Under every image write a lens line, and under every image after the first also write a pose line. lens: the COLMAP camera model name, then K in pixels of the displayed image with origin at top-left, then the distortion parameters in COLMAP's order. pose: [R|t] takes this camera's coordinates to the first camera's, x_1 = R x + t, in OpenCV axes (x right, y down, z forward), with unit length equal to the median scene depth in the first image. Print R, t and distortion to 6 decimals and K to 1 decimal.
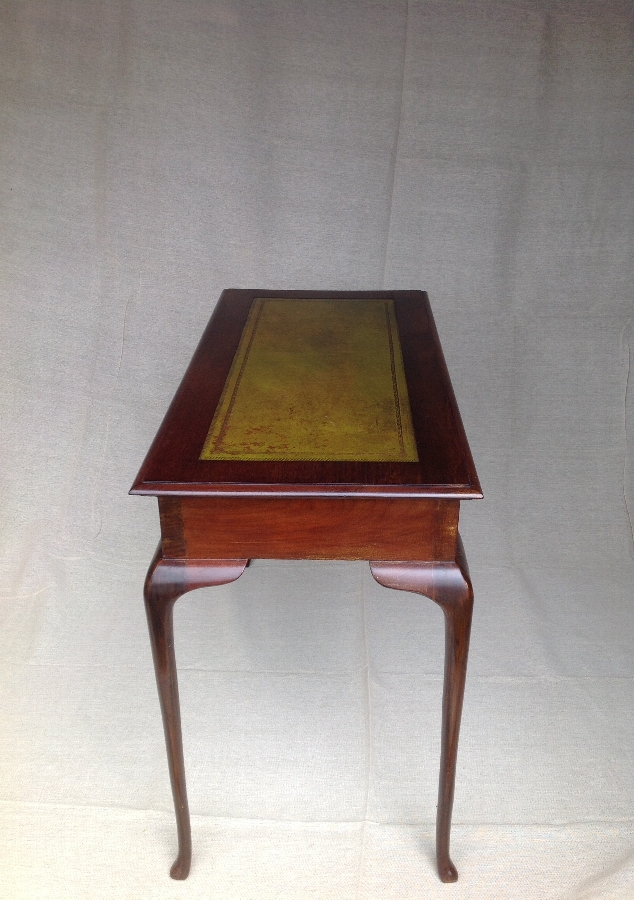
lens RADIAL K [[827.3, 0, 332.2], [0, 827.3, 451.2], [0, 0, 1]] dist [0.159631, -0.365811]
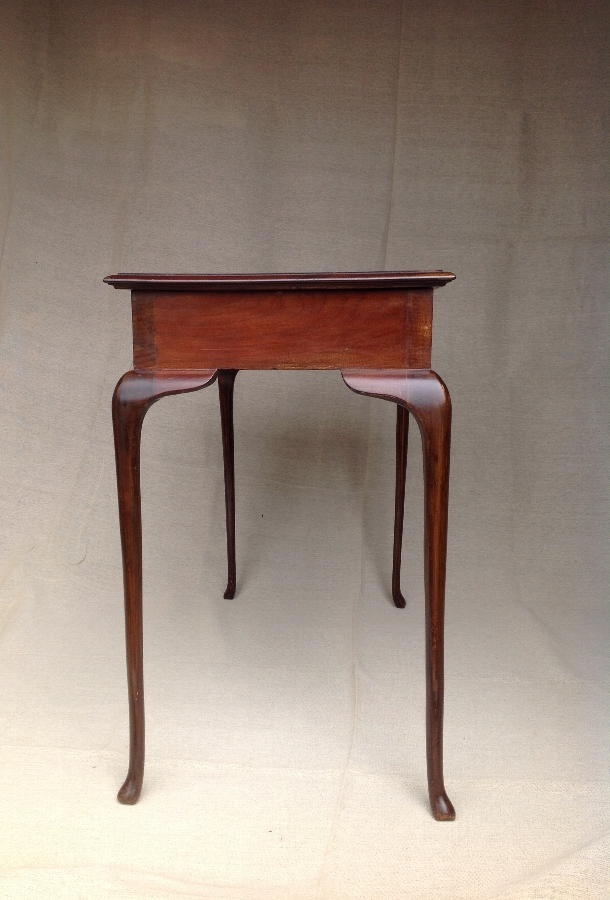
lens RADIAL K [[840.7, 0, 269.5], [0, 840.7, 457.4], [0, 0, 1]] dist [0.150993, -0.379140]
pose [[0.995930, 0.003783, -0.090055, 0.039202], [-0.031172, 0.951922, -0.304751, 0.410608], [0.084573, 0.306318, 0.948165, 0.068096]]
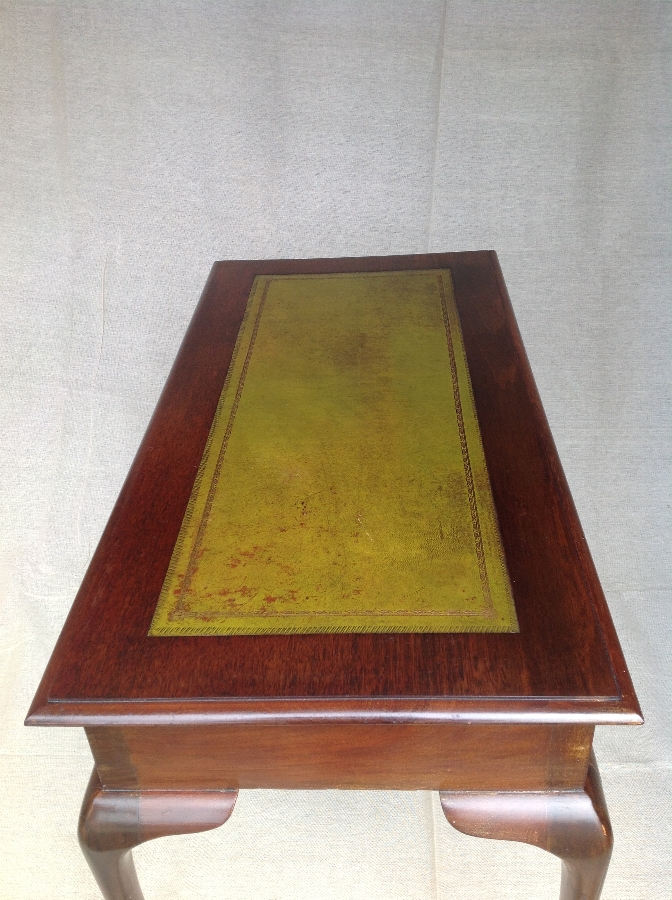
lens RADIAL K [[834.1, 0, 336.0], [0, 834.1, 450.0], [0, 0, 1]] dist [0.155252, -0.342204]
pose [[0.998174, -0.036045, -0.048470, 0.006888], [0.041665, 0.991846, 0.120441, -0.145965], [0.043734, -0.122241, 0.991536, 0.321847]]
